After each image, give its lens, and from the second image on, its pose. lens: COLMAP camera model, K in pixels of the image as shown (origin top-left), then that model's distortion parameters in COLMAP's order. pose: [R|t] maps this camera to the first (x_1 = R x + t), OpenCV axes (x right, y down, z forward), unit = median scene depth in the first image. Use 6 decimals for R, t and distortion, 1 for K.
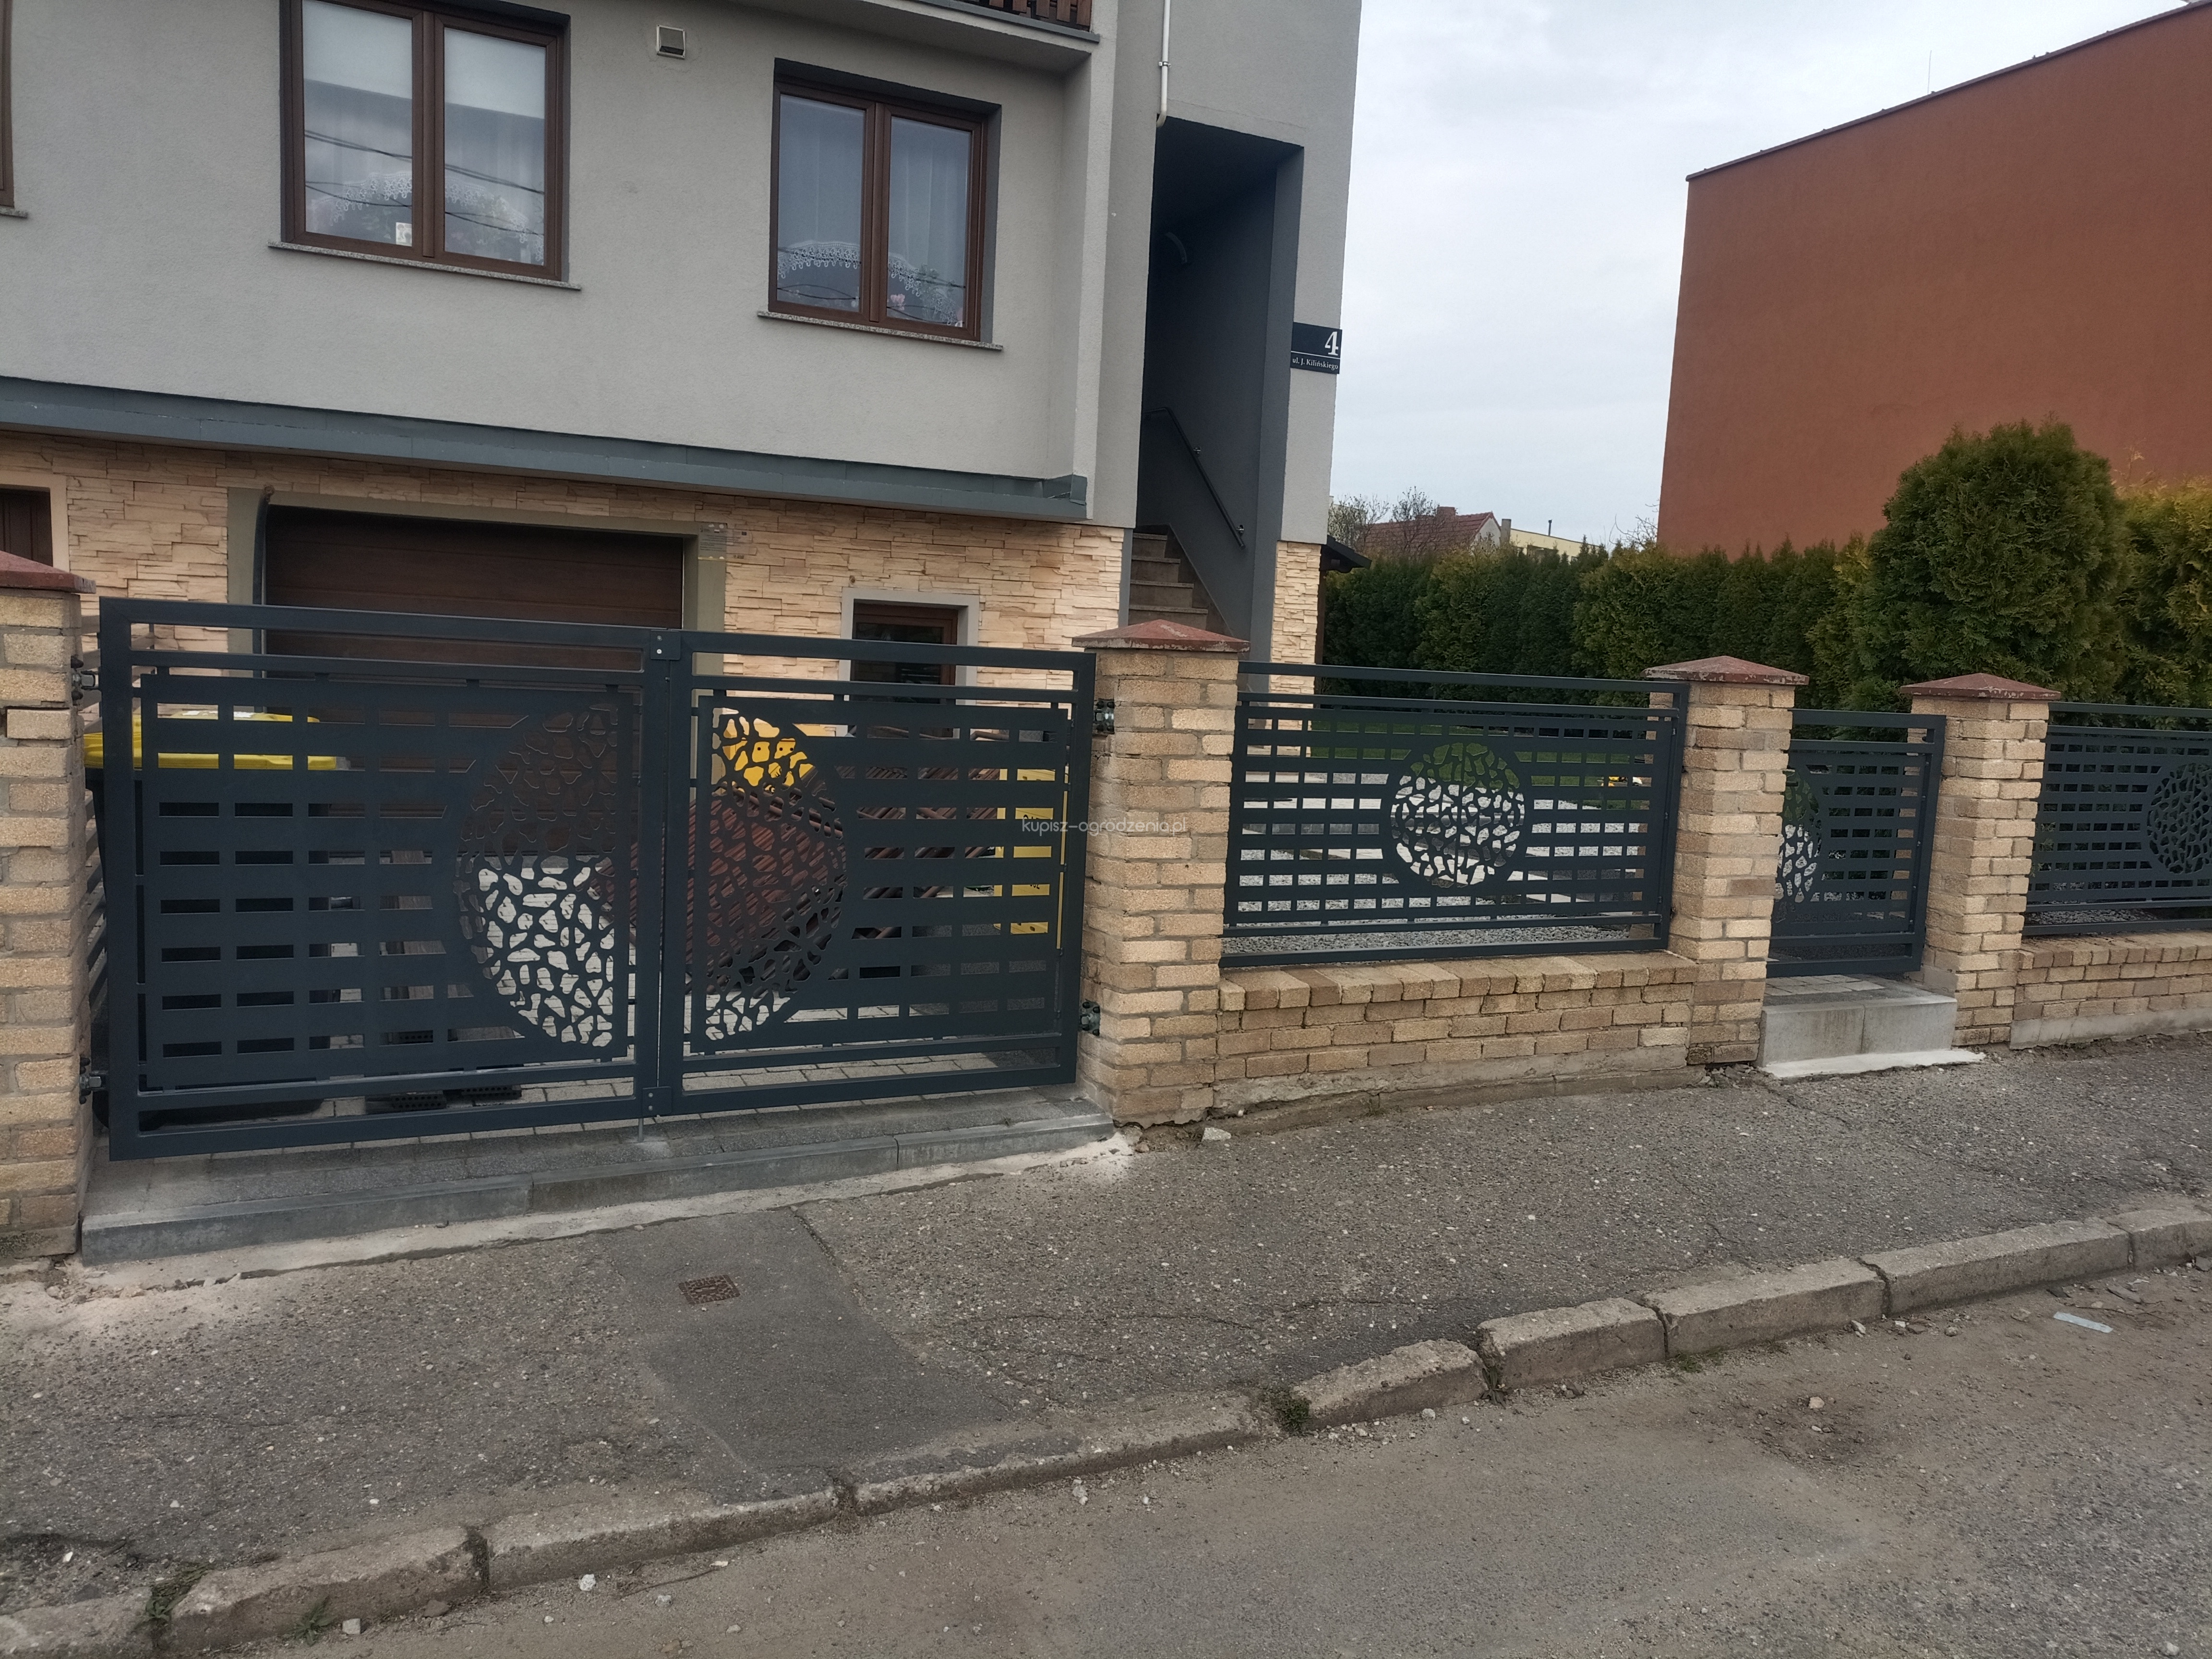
lens RADIAL K [[1633.5, 0, 1111.2], [0, 1633.5, 835.1], [0, 0, 1]] dist [0.066245, -0.055730]
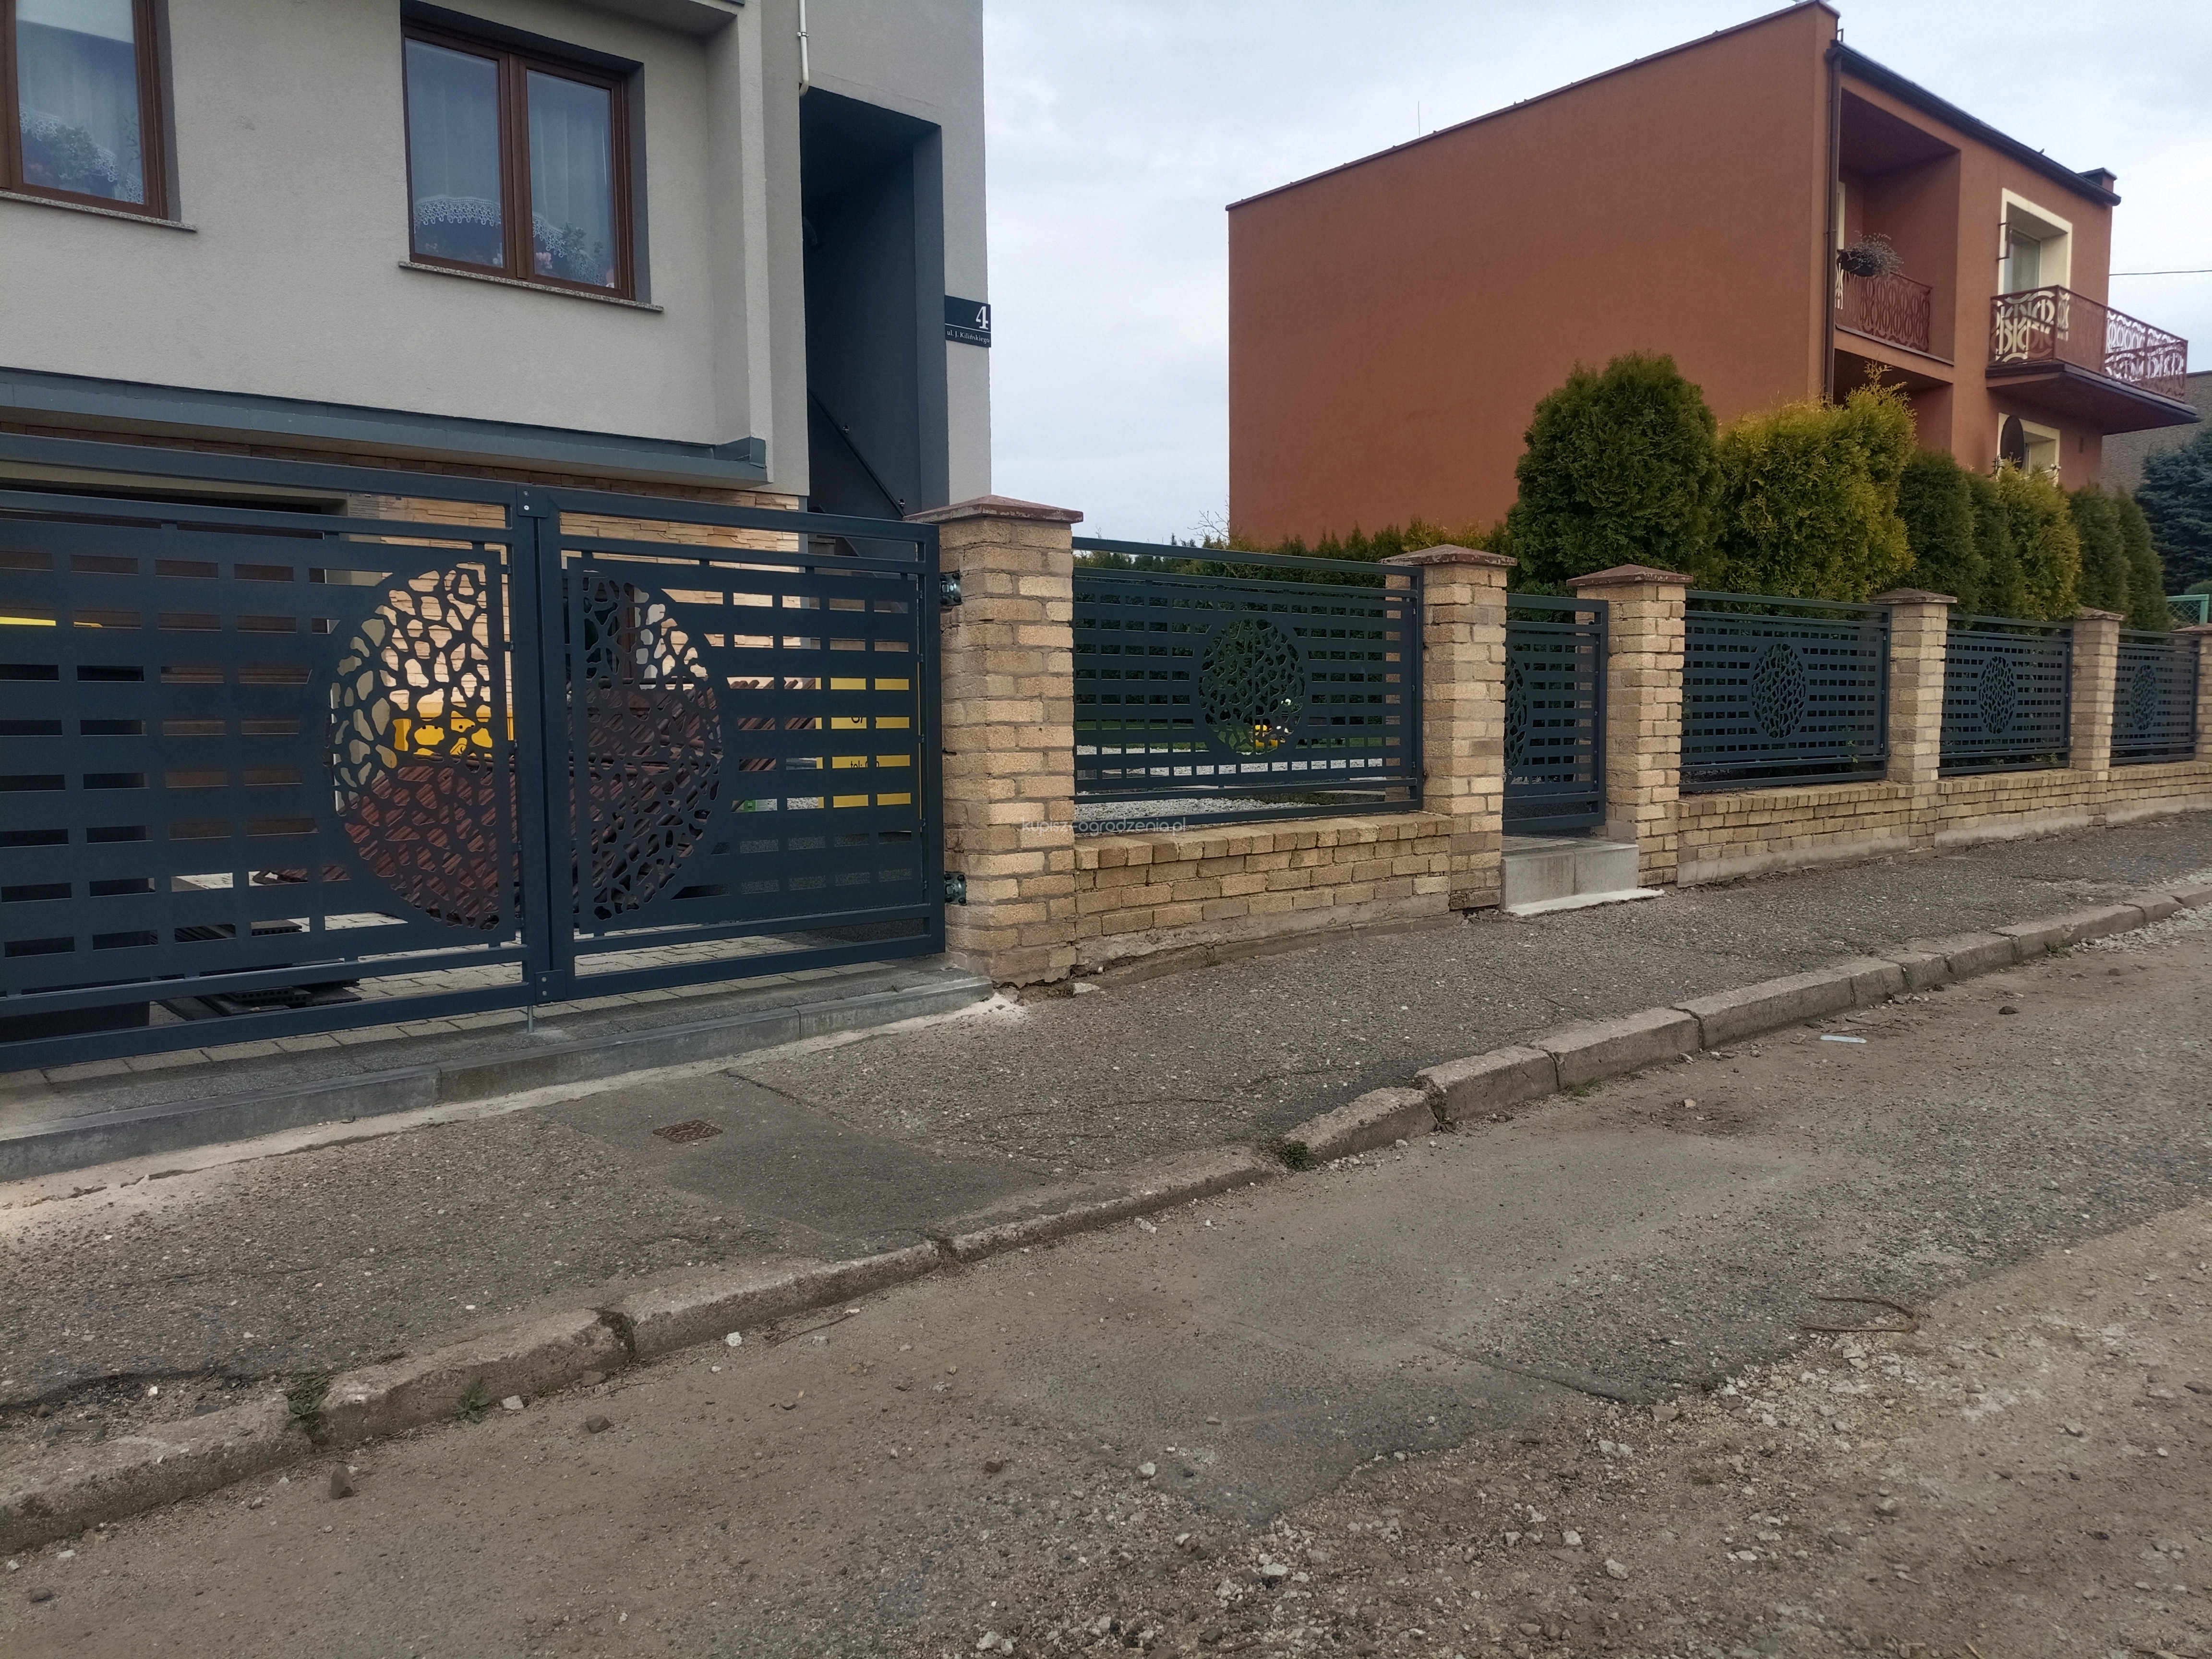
lens RADIAL K [[1633.5, 0, 1117.6], [0, 1633.5, 832.1], [0, 0, 1]] dist [0.066245, -0.055730]
pose [[0.960456, -0.075967, 0.267869, -0.168123], [0.083648, 0.996344, -0.017363, 0.094045], [-0.265571, 0.039084, 0.963299, -0.004918]]
